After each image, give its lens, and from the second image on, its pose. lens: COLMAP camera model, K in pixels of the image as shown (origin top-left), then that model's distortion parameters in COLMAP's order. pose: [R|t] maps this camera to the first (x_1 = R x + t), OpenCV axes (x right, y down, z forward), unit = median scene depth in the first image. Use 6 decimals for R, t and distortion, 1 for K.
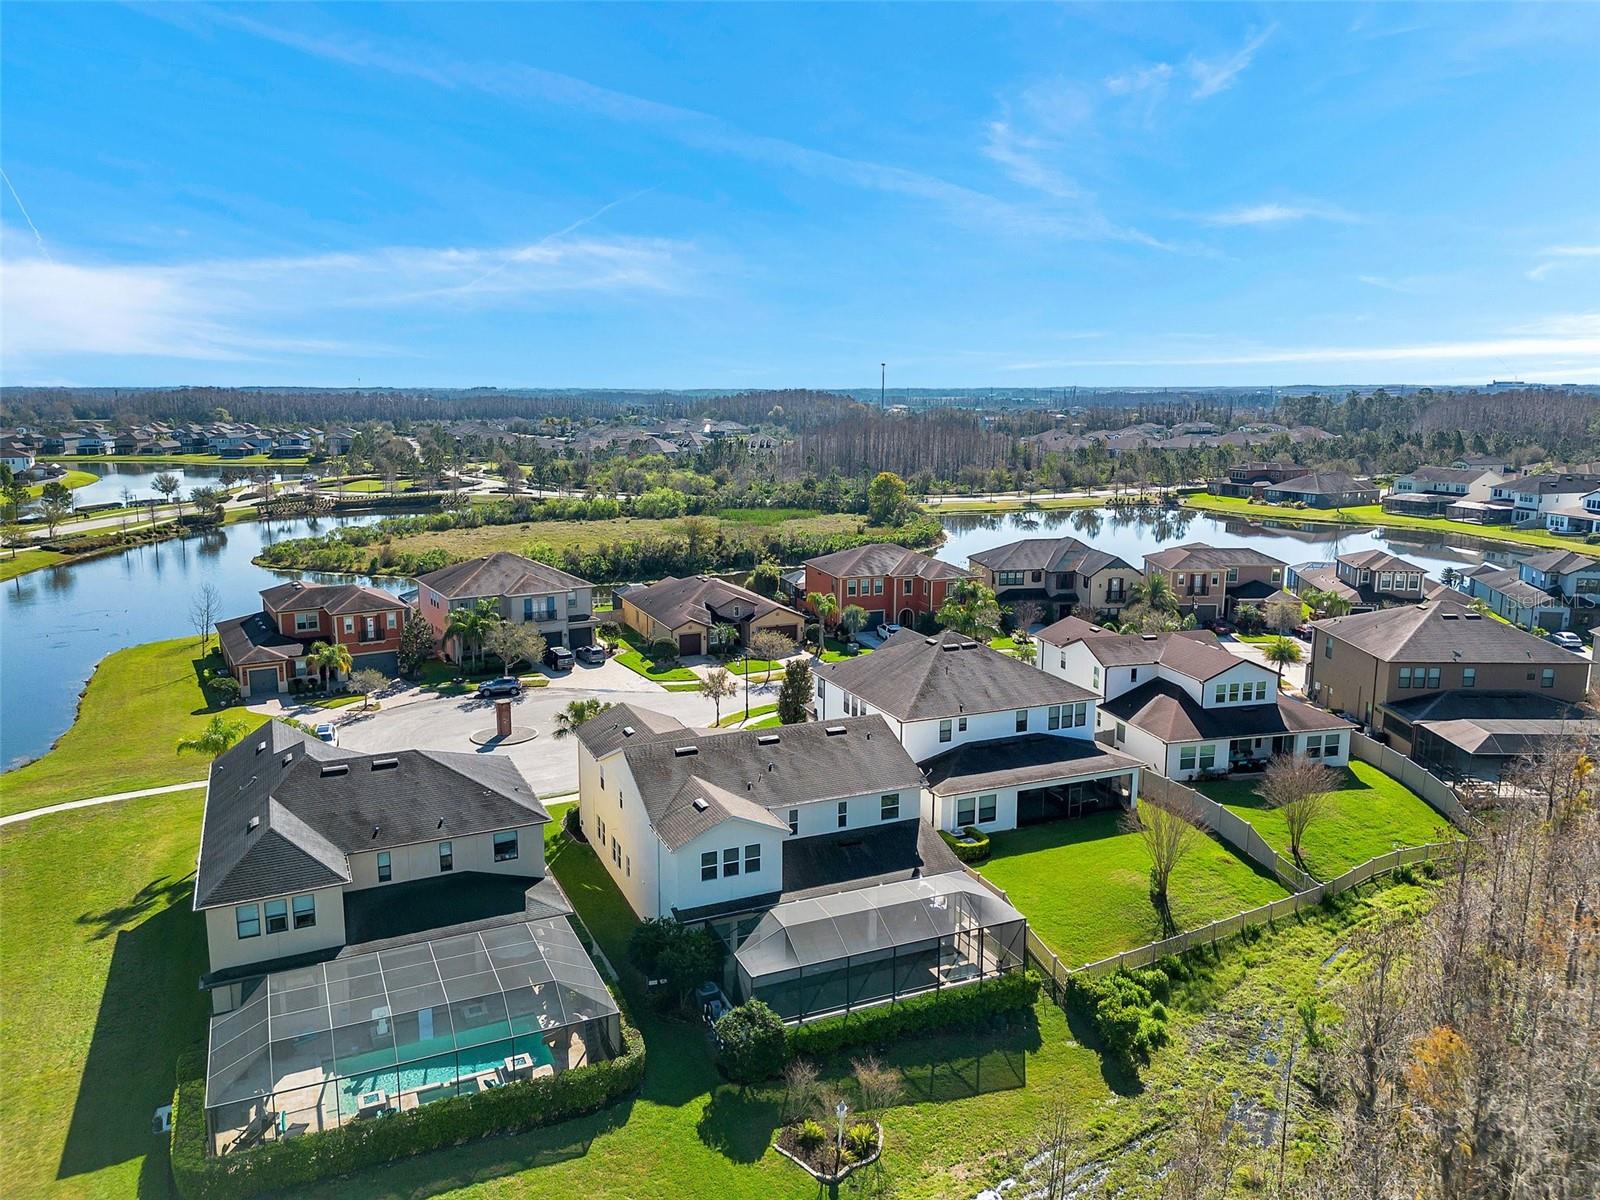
lens RADIAL K [[1148.1, 0, 812.6], [0, 1148.1, 596.8], [0, 0, 1]] dist [0.085141, -0.090176]
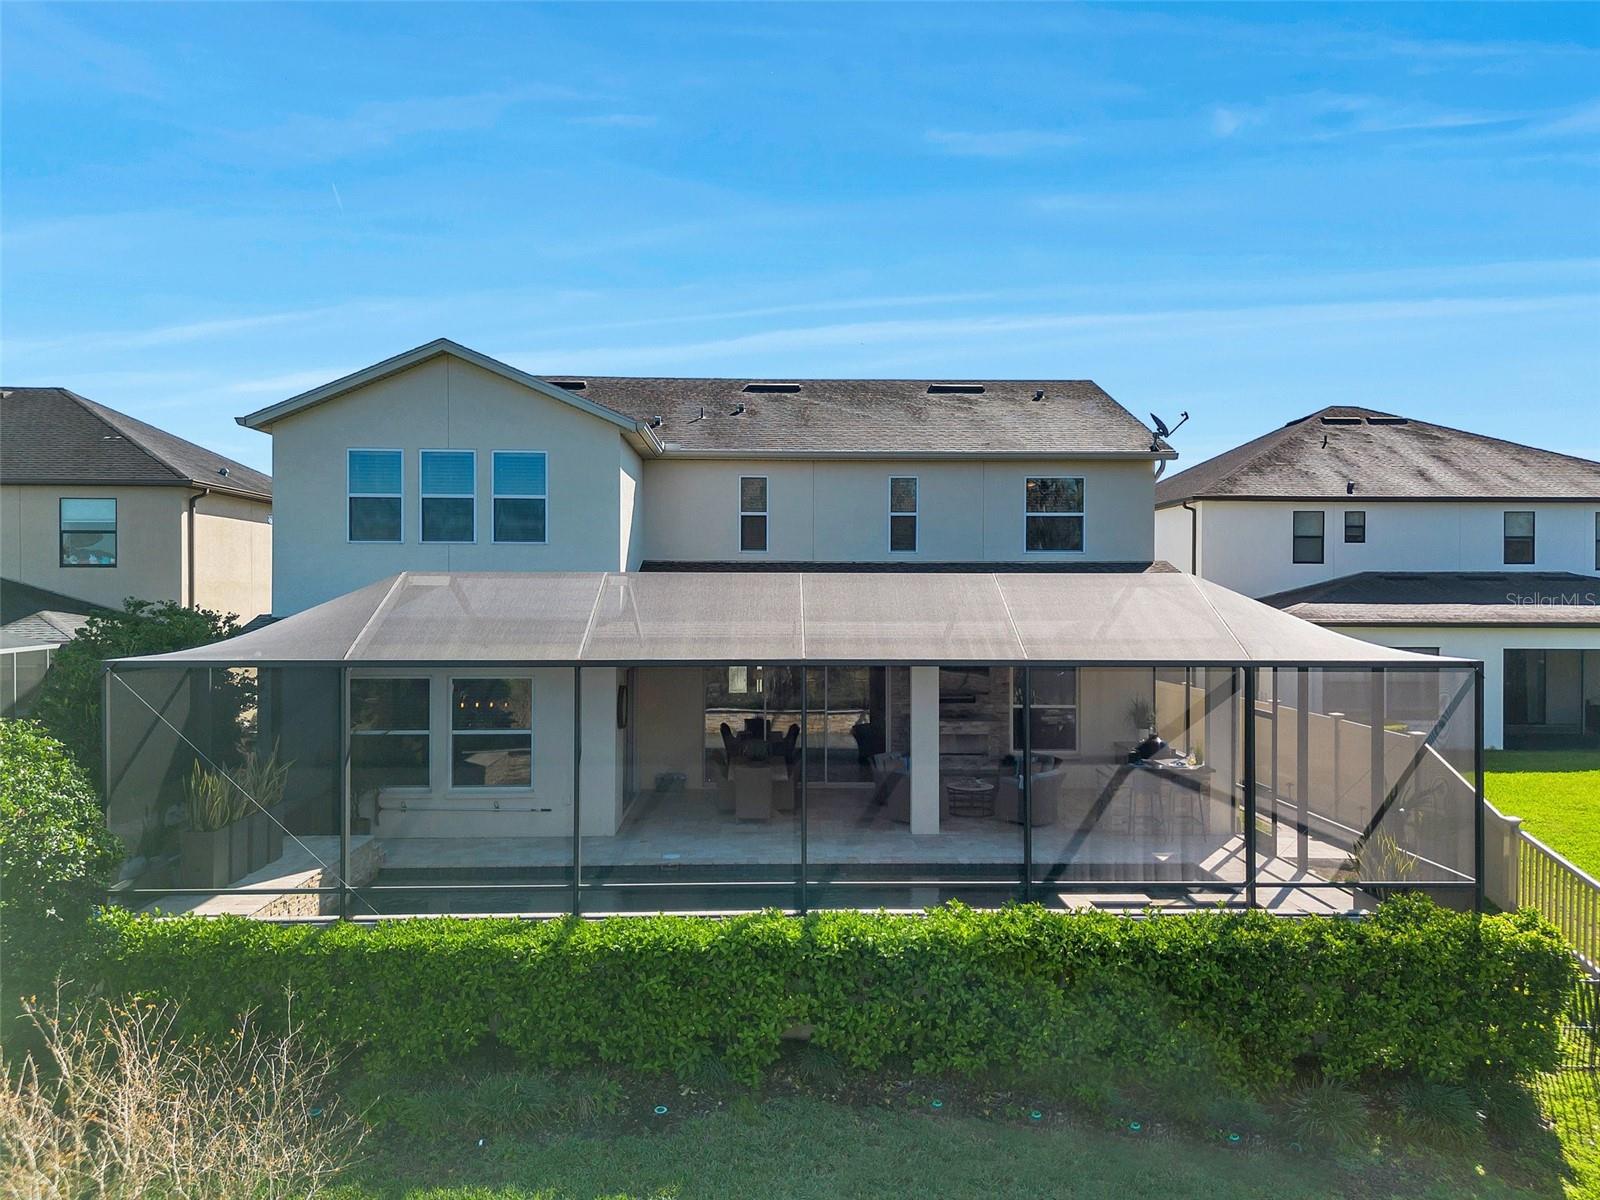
lens RADIAL K [[1172.2, 0, 800.0], [0, 1172.2, 600.0], [0, 0, 1]] dist [0.049559, -0.054055]
pose [[0.924757, -0.001948, -0.380552, 0.118629], [-0.064163, 0.984873, -0.160960, 0.244648], [0.375109, 0.173267, 0.910644, 0.589330]]
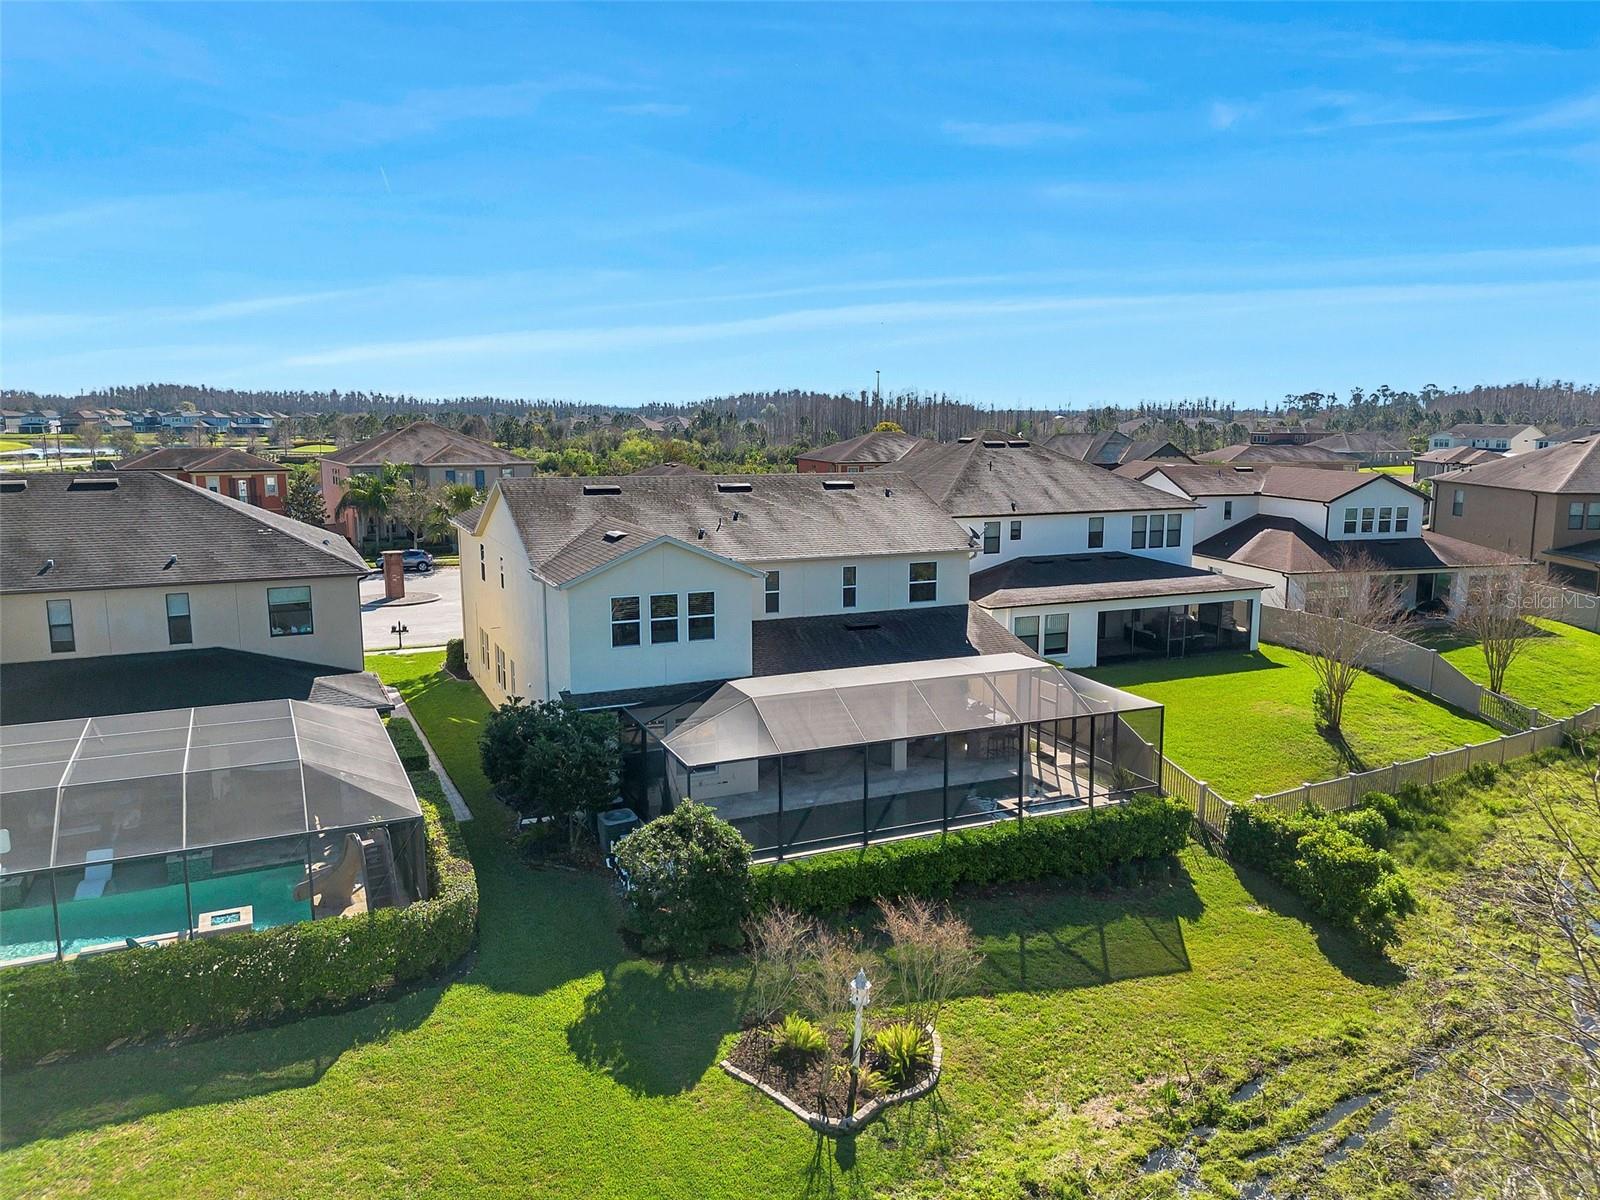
lens RADIAL K [[1148.9, 0, 832.9], [0, 1148.9, 594.0], [0, 0, 1]] dist [0.072143, -0.068127]
pose [[0.999724, -0.001156, 0.023452, 0.001340], [0.001683, 0.999746, -0.022457, 0.184001], [-0.023420, 0.022490, 0.999473, 0.327067]]
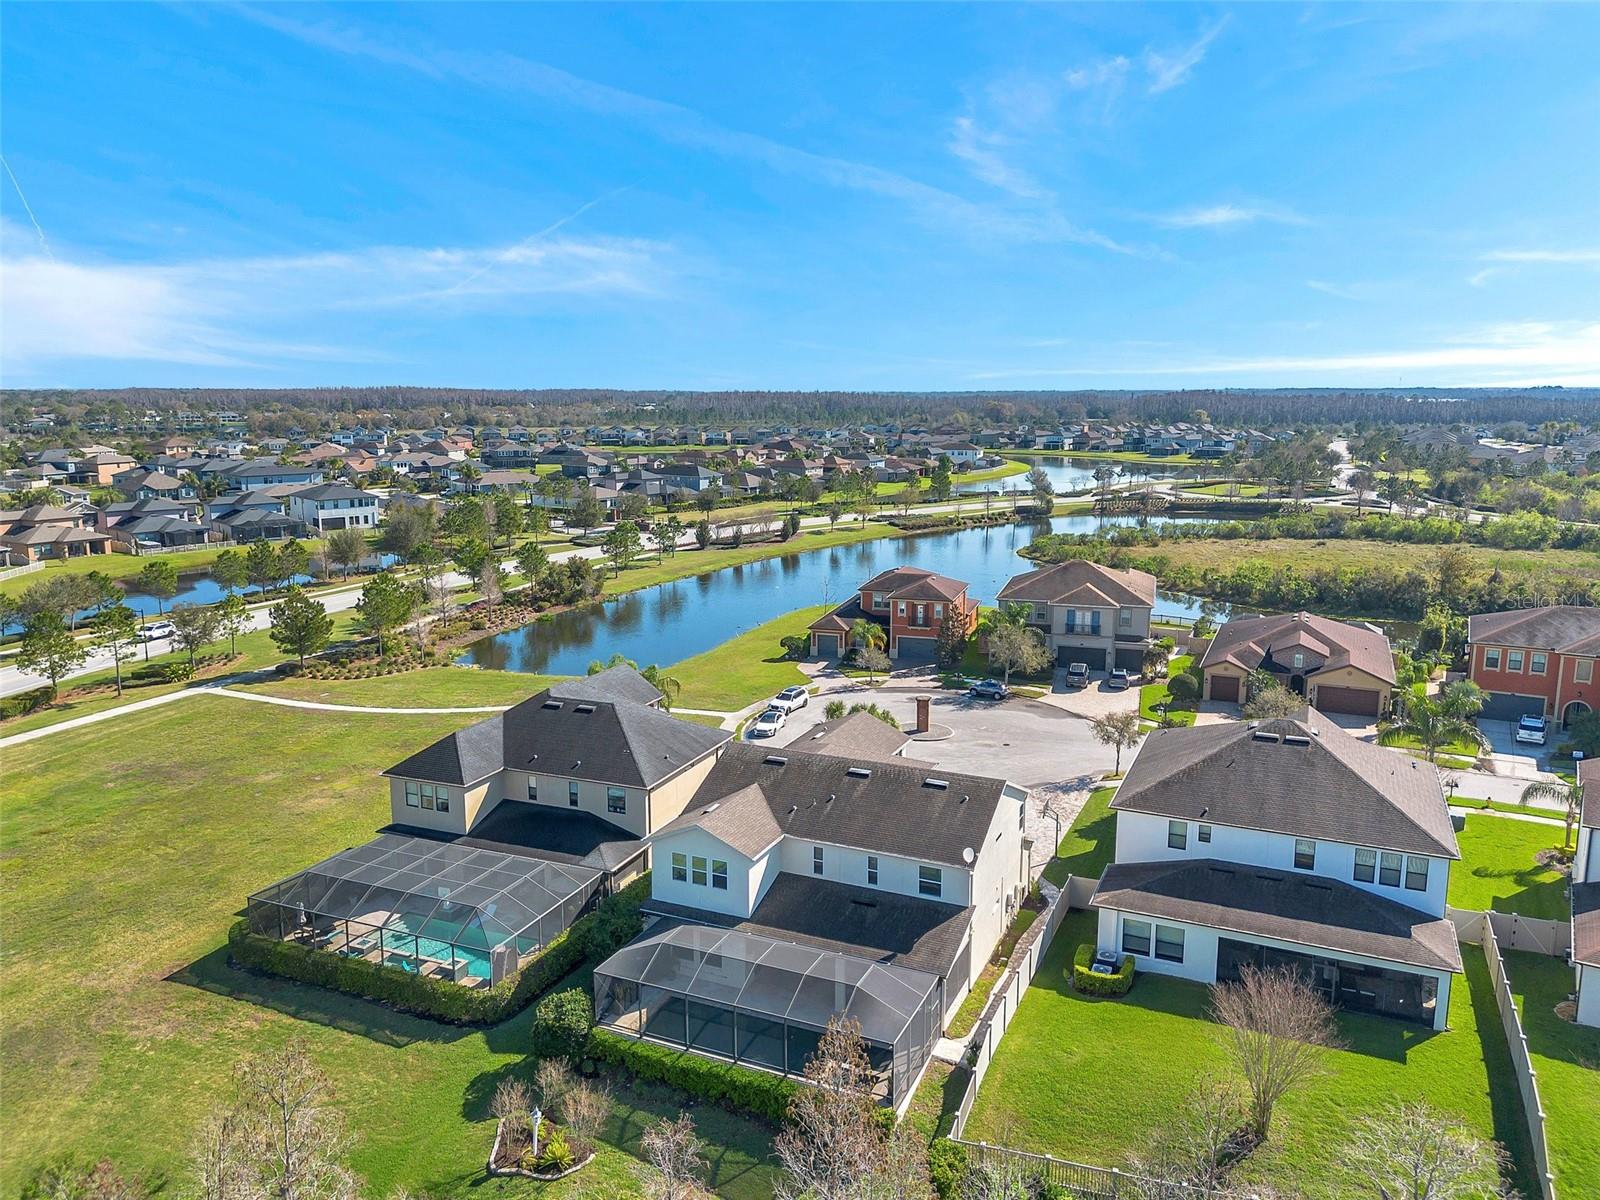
lens RADIAL K [[1151.7, 0, 804.8], [0, 1151.7, 602.4], [0, 0, 1]] dist [0.098657, -0.124583]
pose [[0.664207, 0.134670, -0.735319, 0.560165], [-0.132104, 0.989304, 0.061858, -0.061098], [0.735784, 0.056053, 0.674893, 0.296970]]
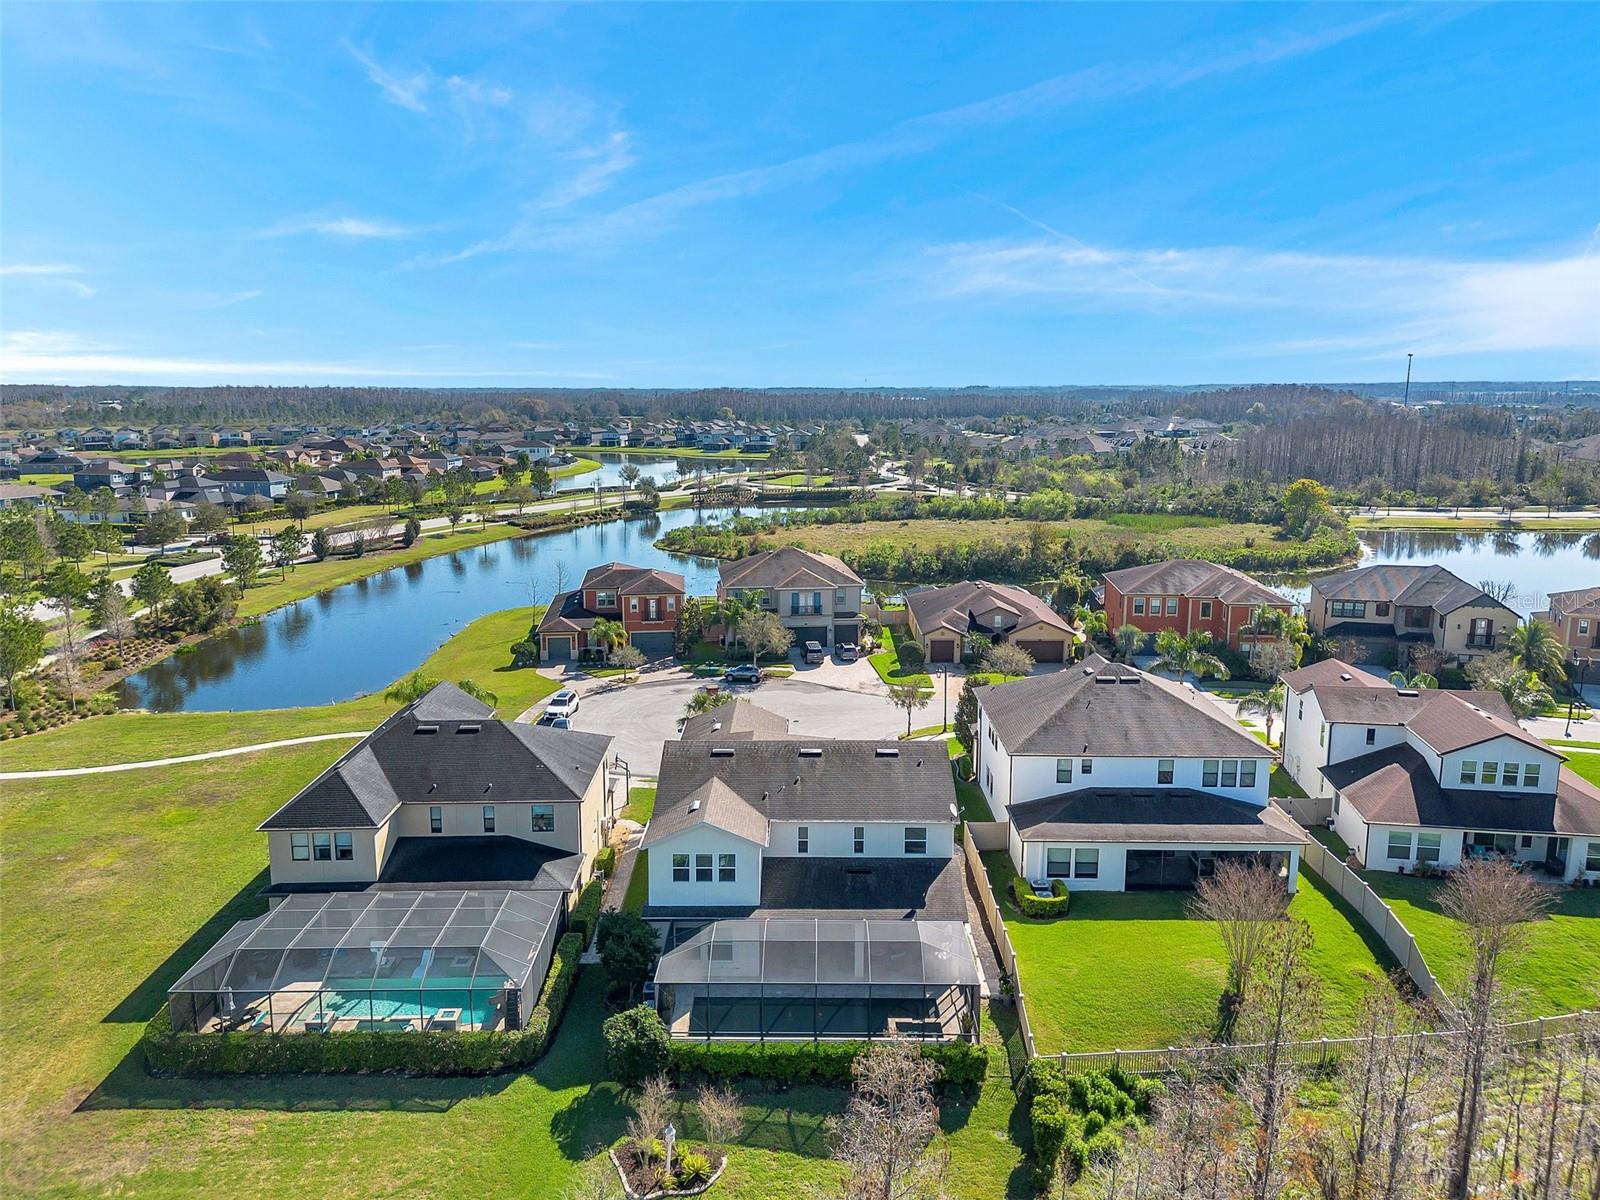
lens RADIAL K [[1148.1, 0, 801.8], [0, 1148.1, 598.6], [0, 0, 1]] dist [0.090171, -0.104726]
pose [[0.909504, 0.073252, -0.409191, 0.319476], [-0.071711, 0.997242, 0.019132, -0.023145], [0.409464, 0.011943, 0.912248, 0.092384]]
